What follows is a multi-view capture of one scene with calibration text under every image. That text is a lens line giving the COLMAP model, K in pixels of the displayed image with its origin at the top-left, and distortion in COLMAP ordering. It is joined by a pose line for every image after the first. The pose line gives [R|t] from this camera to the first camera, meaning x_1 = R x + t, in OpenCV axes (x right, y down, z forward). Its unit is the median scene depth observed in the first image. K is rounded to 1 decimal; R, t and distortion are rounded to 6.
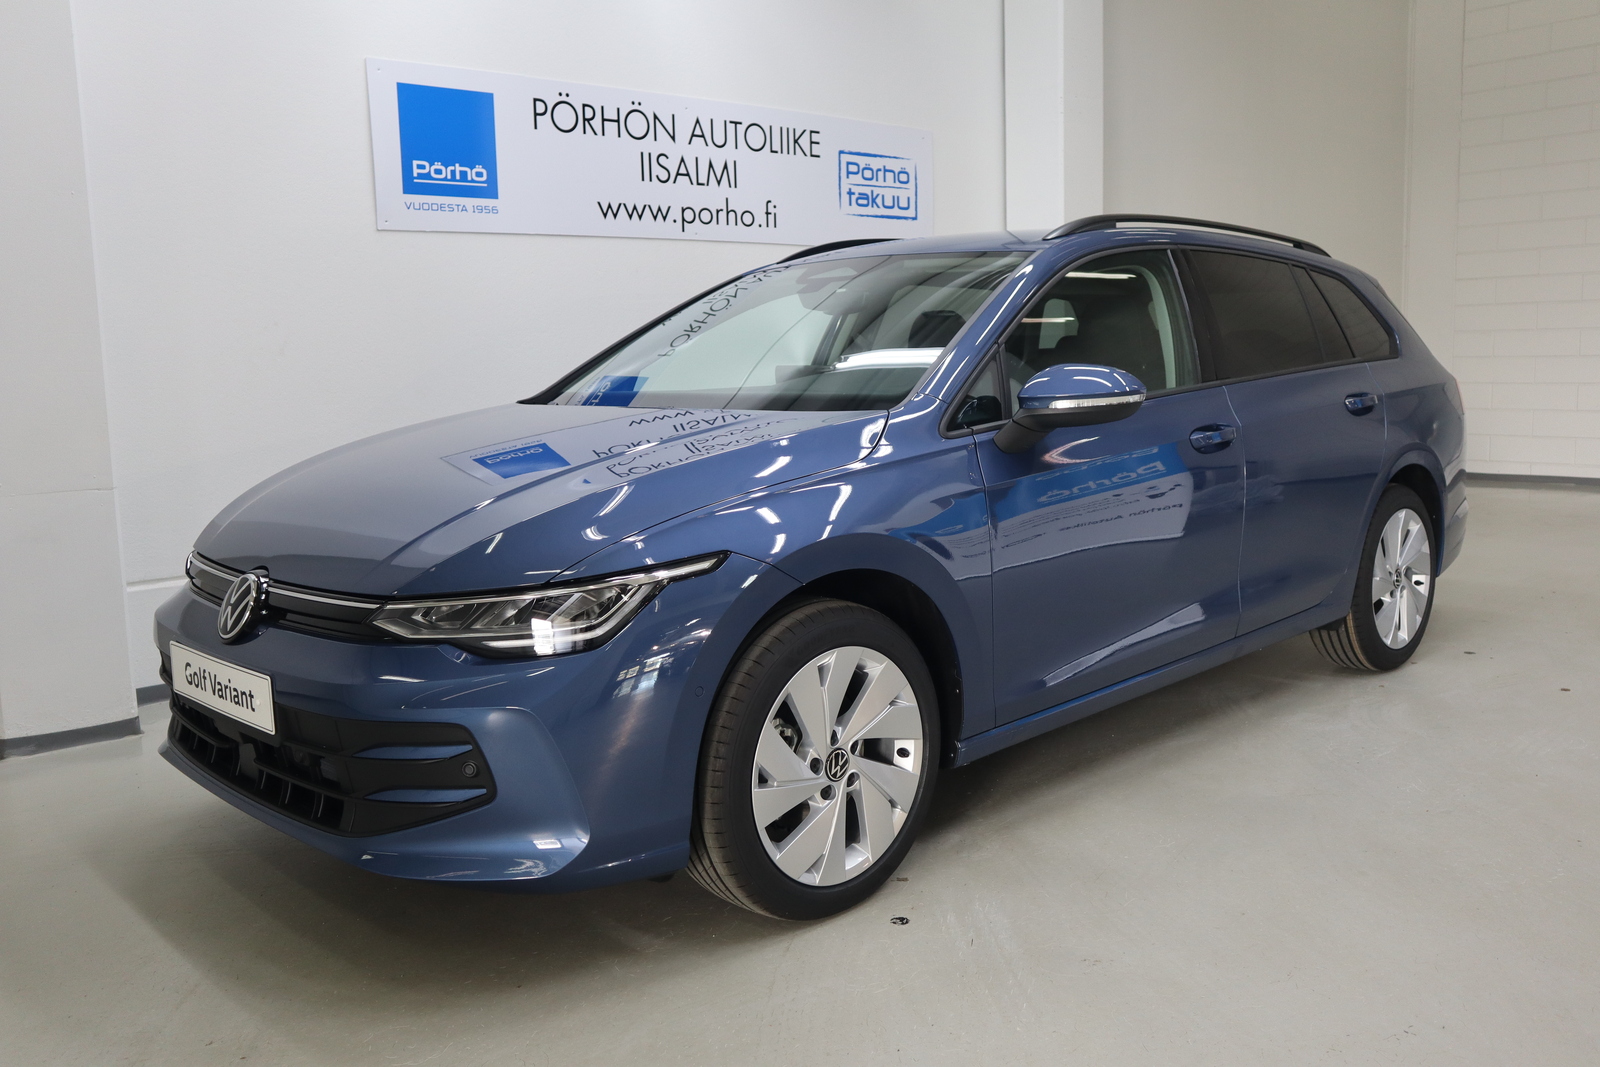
lens RADIAL K [[1351.7, 0, 800.0], [0, 1351.7, 533.5], [0, 0, 1]] dist [-0.007438, -0.002348]
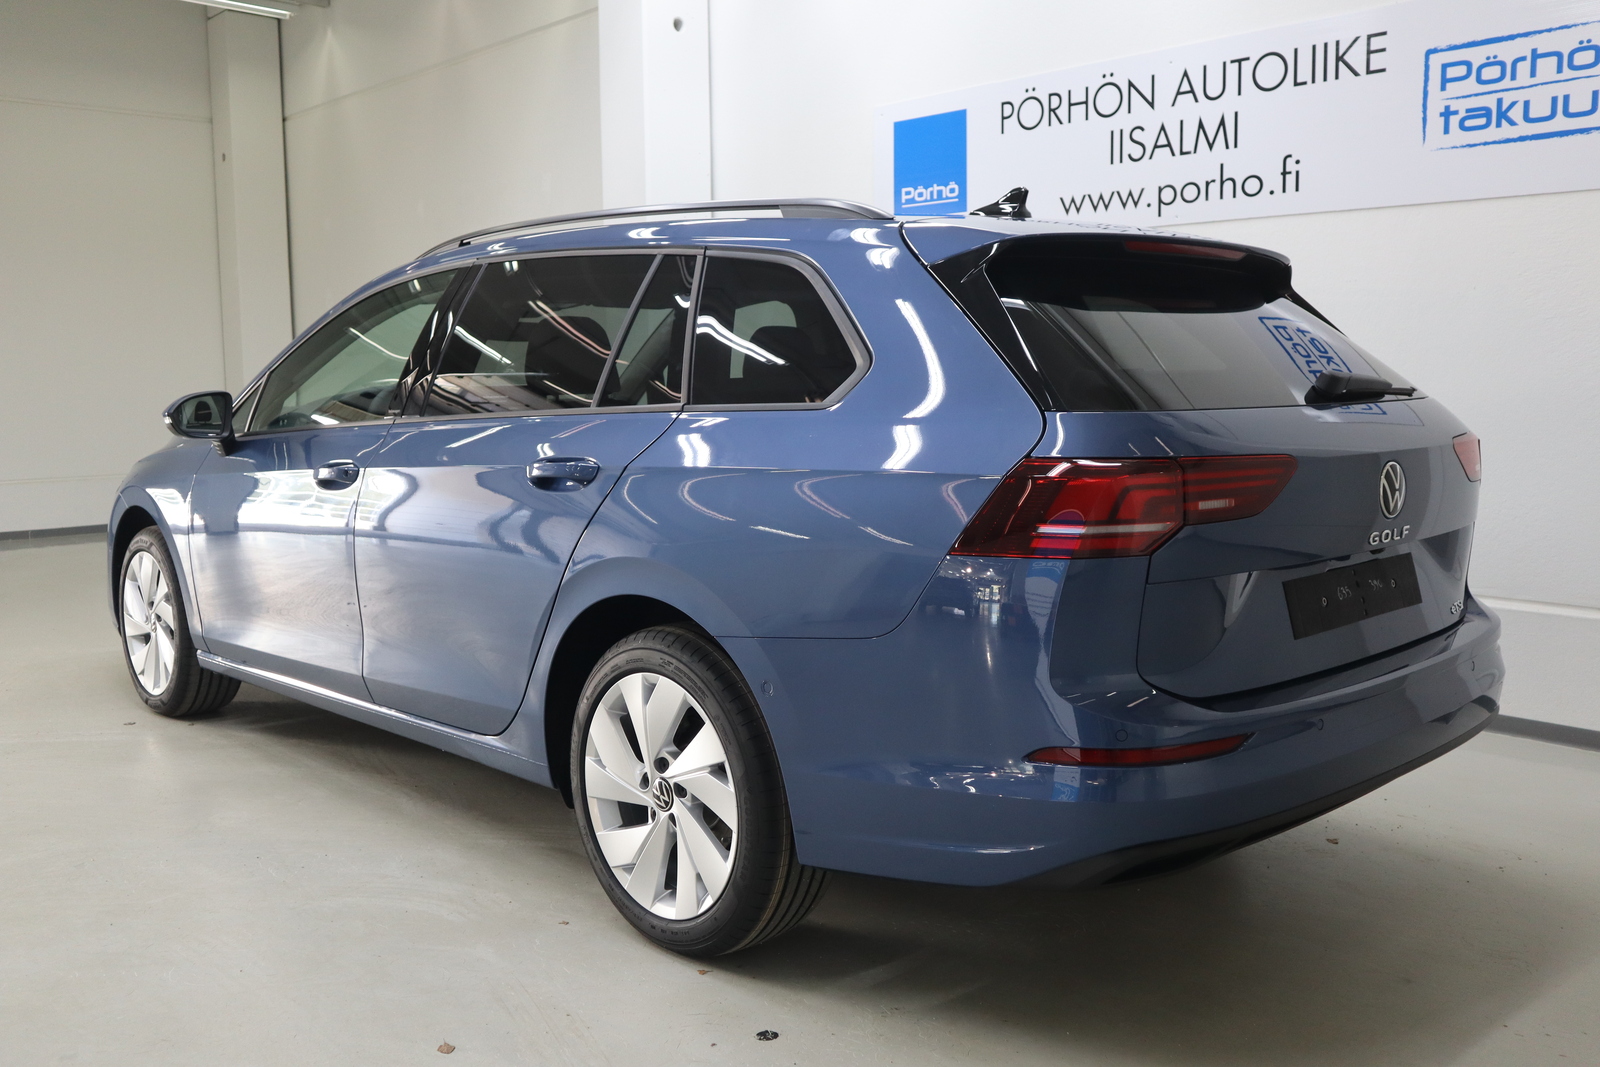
lens RADIAL K [[1430.0, 0, 800.0], [0, 1430.0, 533.5], [0, 0, 1]] dist [-0.067271, 0.150669]
pose [[0.004103, 0.141145, -0.989980, 0.782051], [-0.126541, 0.982104, 0.139497, -0.127944], [0.991953, 0.124701, 0.021890, 0.788809]]
